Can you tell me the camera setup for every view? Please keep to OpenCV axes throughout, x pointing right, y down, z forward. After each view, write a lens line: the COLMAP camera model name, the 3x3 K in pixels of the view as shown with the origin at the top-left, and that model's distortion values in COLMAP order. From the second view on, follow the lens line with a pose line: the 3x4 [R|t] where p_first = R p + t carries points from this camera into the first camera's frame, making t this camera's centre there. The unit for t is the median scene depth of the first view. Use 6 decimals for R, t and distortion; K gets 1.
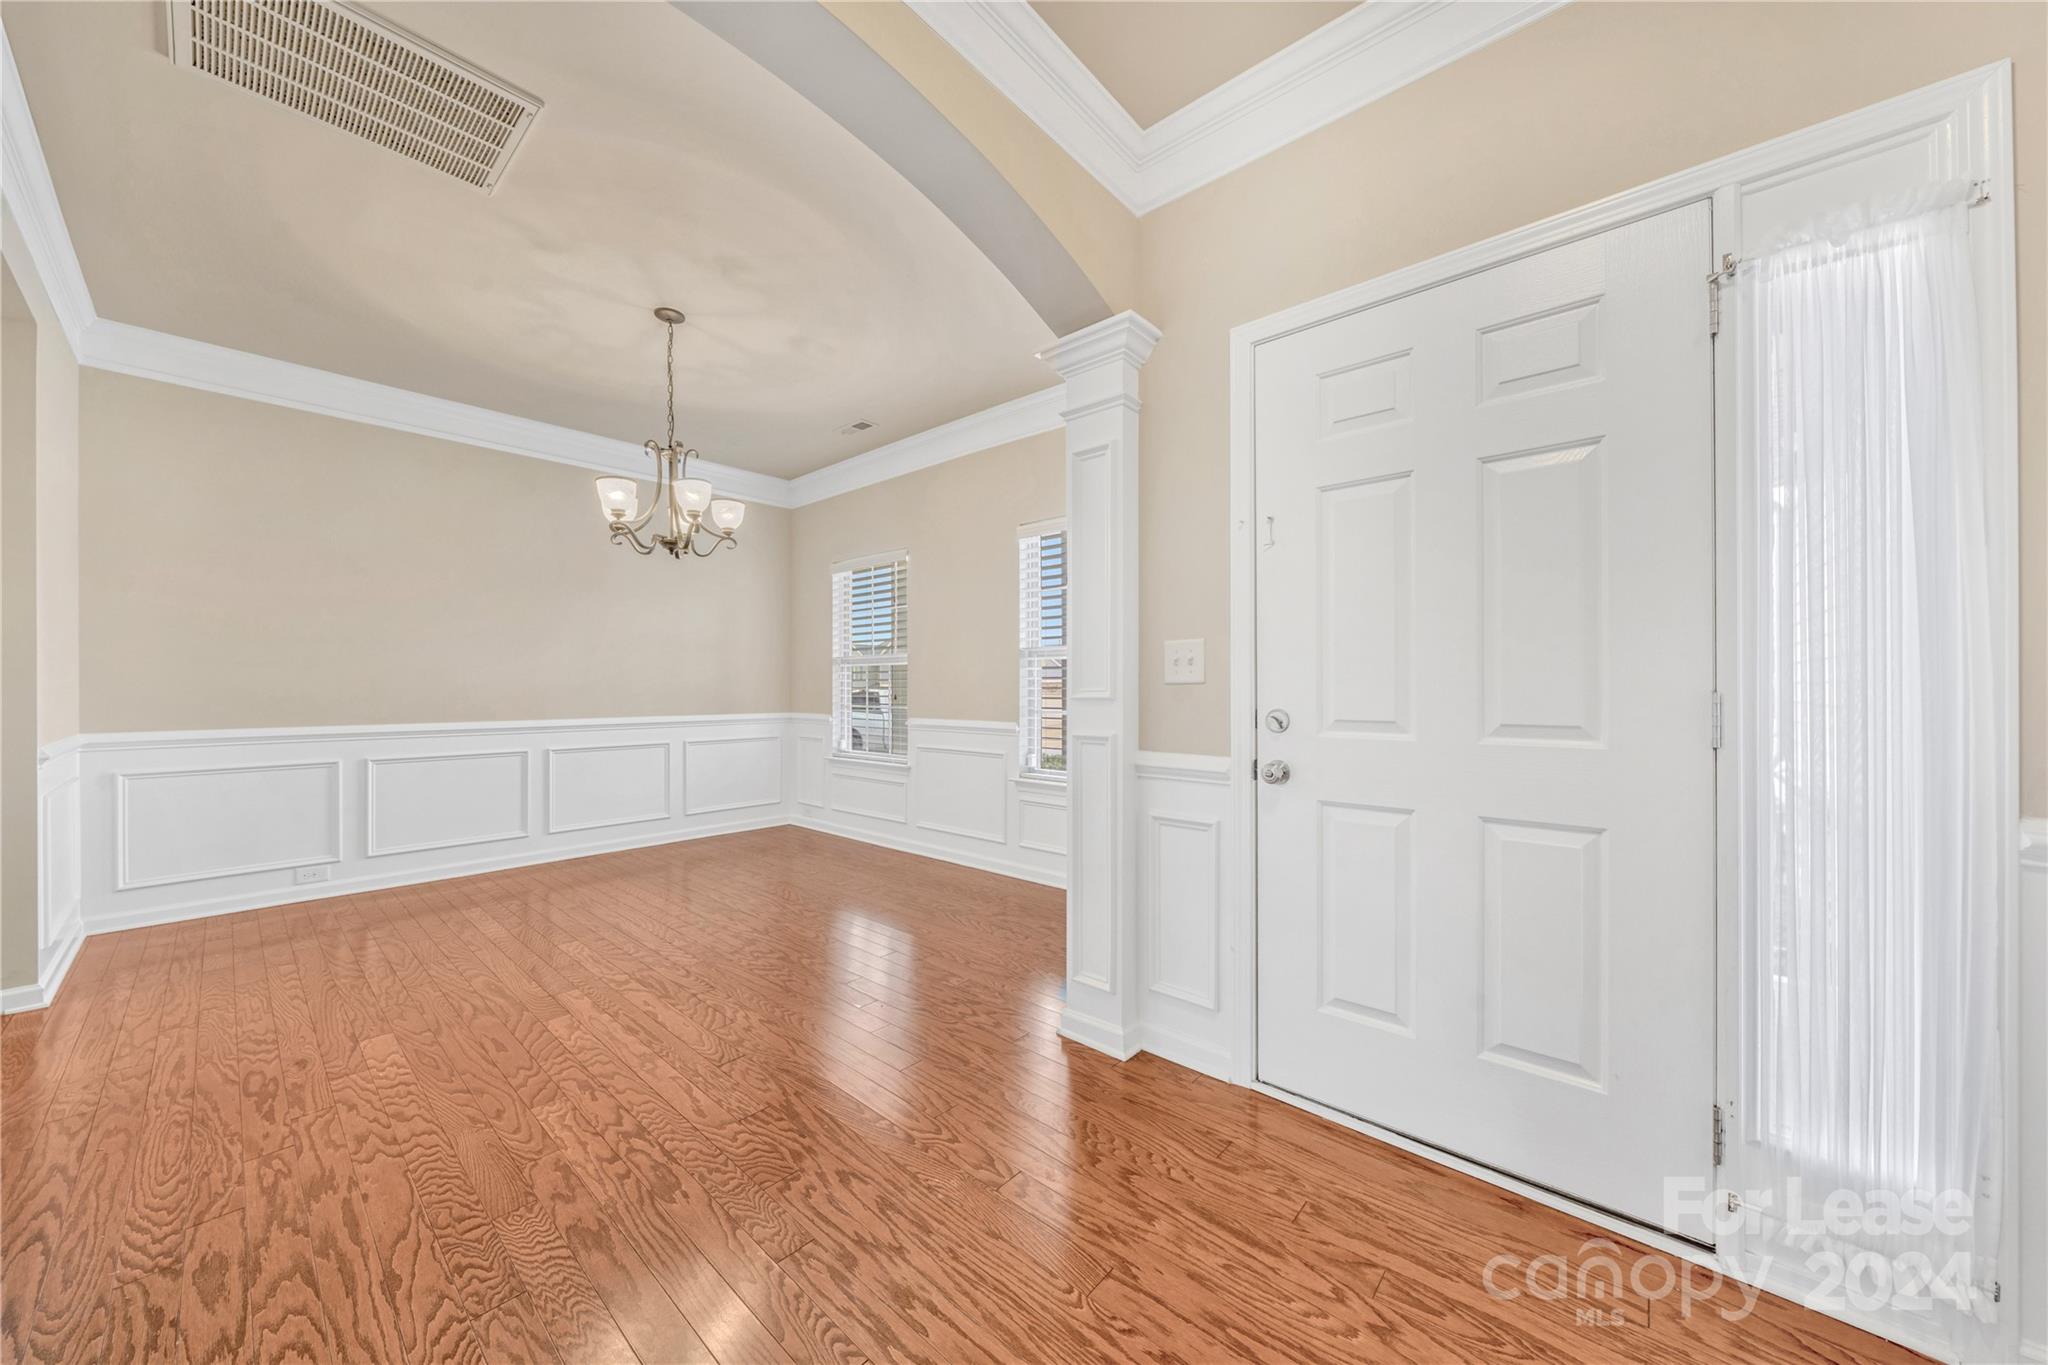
lens RADIAL K [[712.7, 0, 1044.5], [0, 712.7, 686.2], [0, 0, 1]] dist [0.000493, -0.000306]
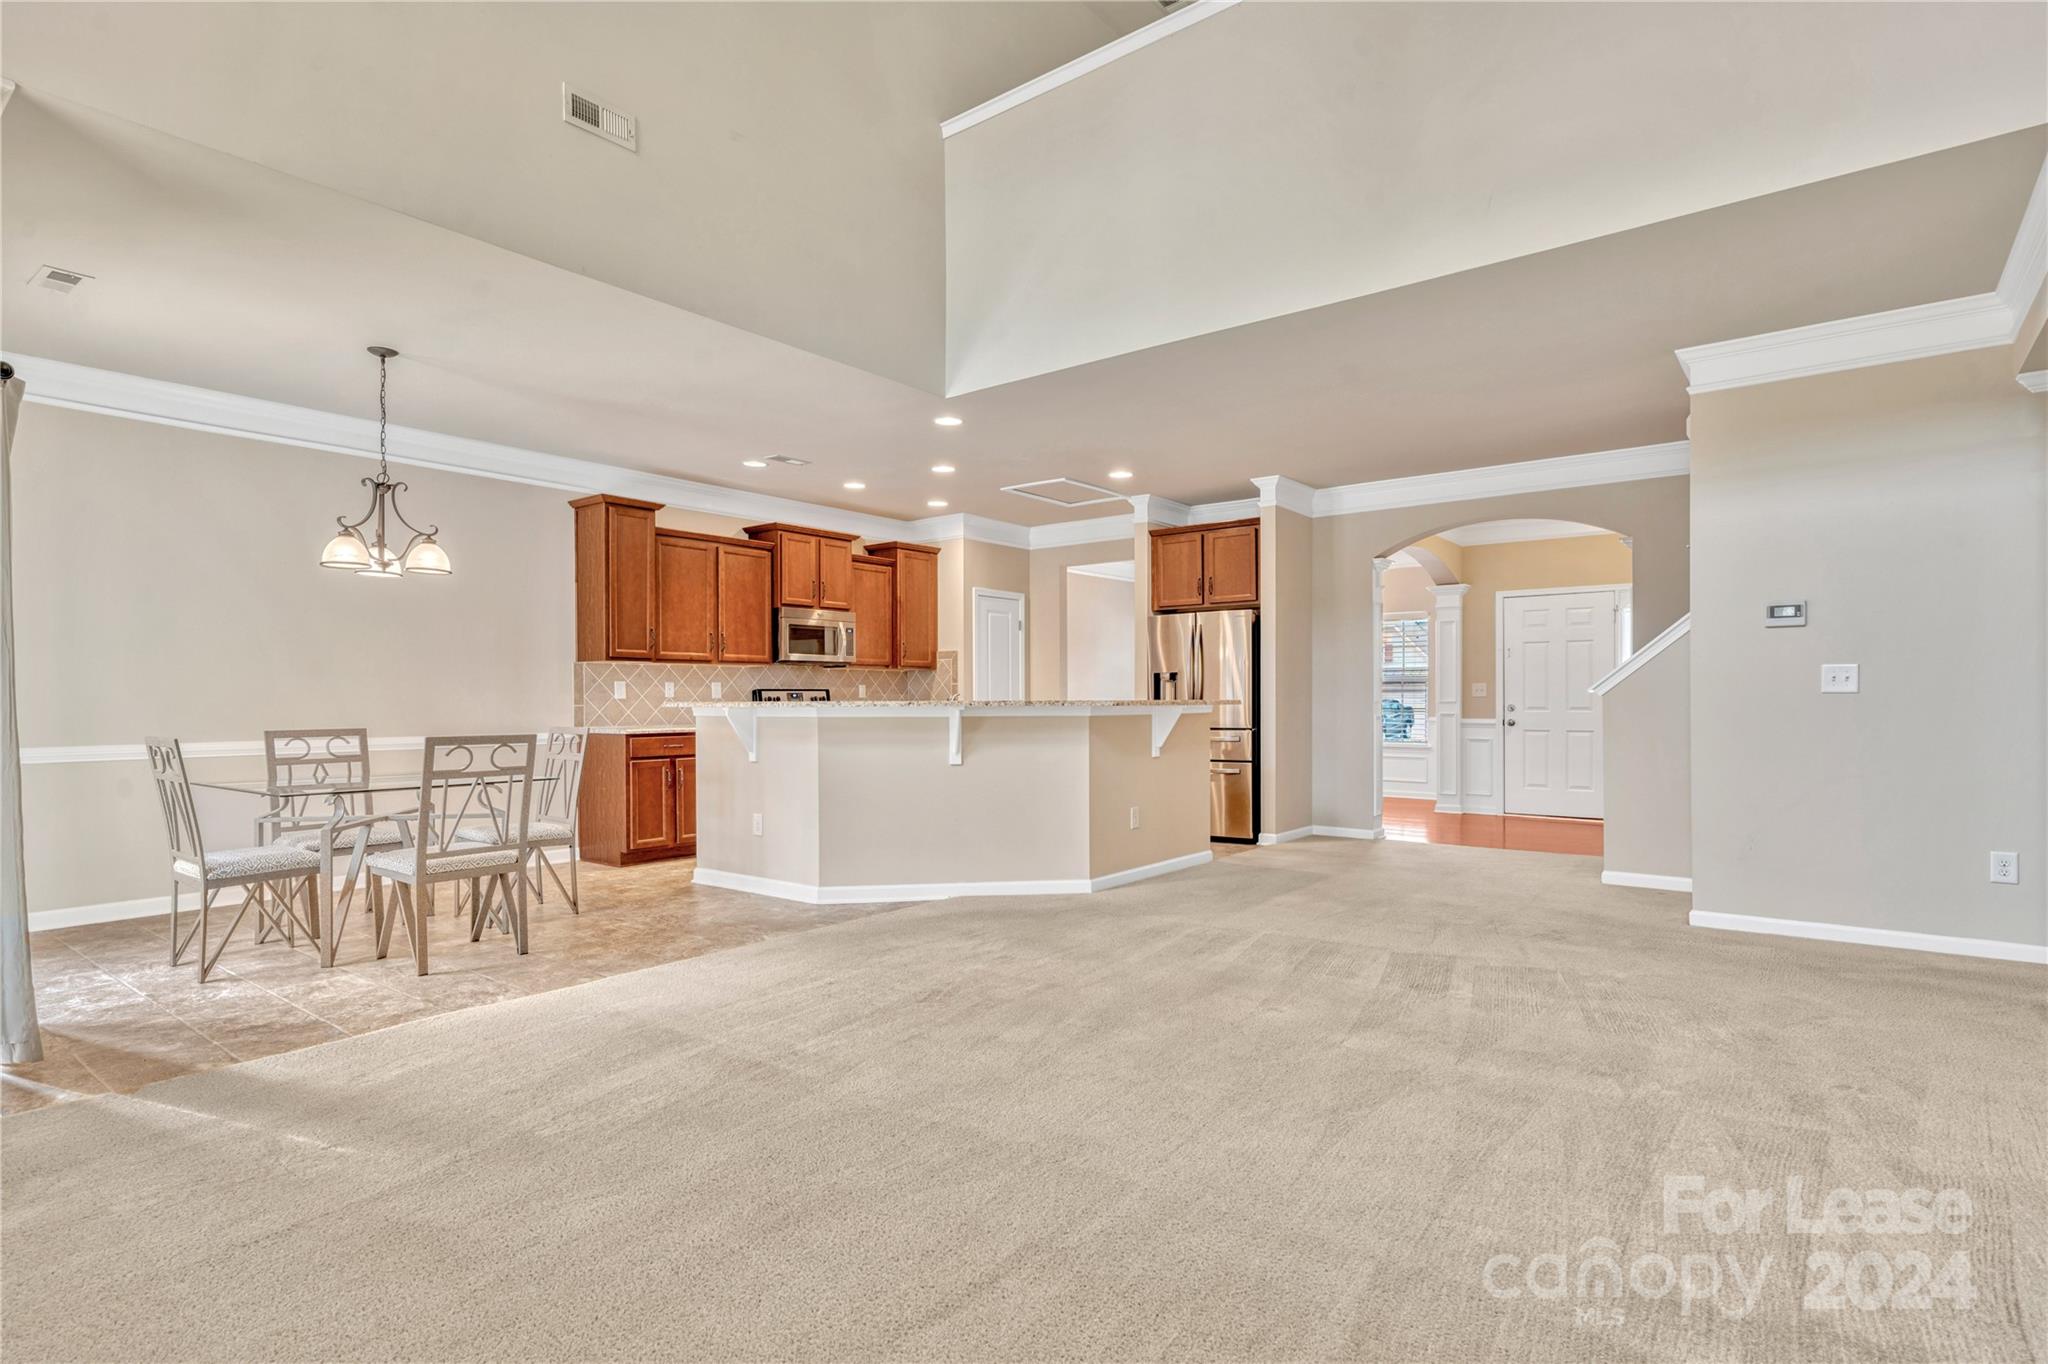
lens RADIAL K [[1042.4, 0, 1057.7], [0, 1042.4, 705.2], [0, 0, 1]] dist [0.026125, 0.000033]
pose [[0.998864, -0.003638, 0.047519, -2.075647], [0.003285, 0.999966, 0.007498, -0.009546], [-0.047544, -0.007333, 0.998842, -3.904464]]
